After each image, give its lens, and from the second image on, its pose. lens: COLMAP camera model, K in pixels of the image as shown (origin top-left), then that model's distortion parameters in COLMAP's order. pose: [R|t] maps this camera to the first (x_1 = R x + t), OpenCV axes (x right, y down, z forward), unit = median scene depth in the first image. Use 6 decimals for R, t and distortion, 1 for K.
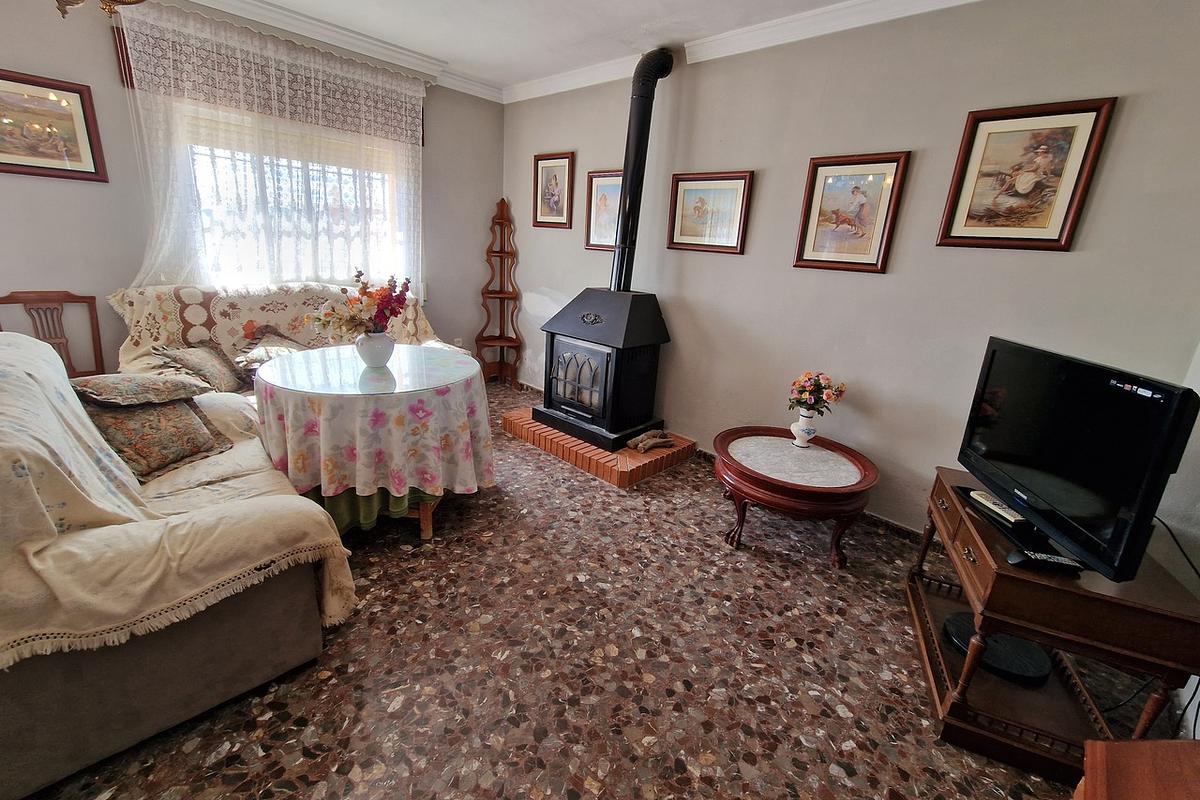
lens RADIAL K [[539.3, 0, 546.8], [0, 539.3, 396.5], [0, 0, 1]] dist [0.006822, -0.005691]
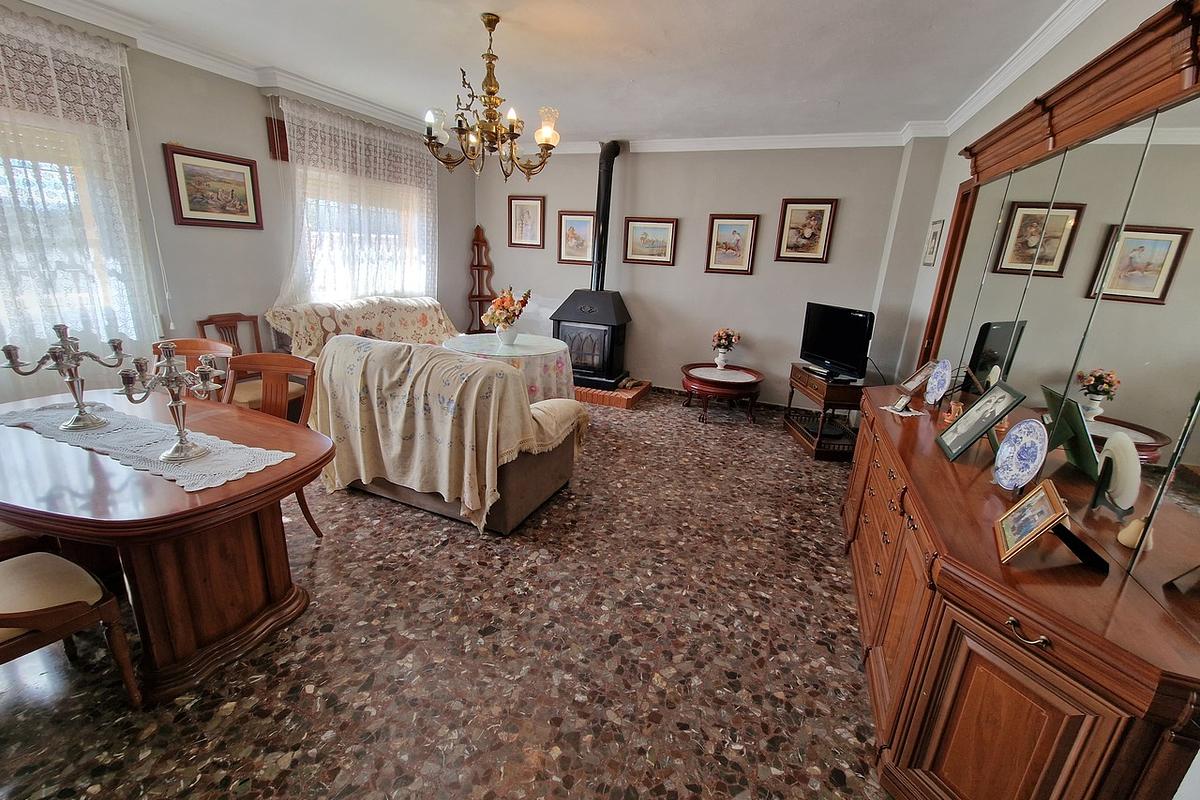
lens RADIAL K [[493.1, 0, 601.4], [0, 493.1, 387.4], [0, 0, 1]] dist [0.004598, -0.003714]
pose [[0.928094, -0.120546, 0.352292, -0.492625], [0.118844, 0.992558, 0.026542, 0.056569], [-0.352870, 0.017234, 0.935514, -0.416778]]
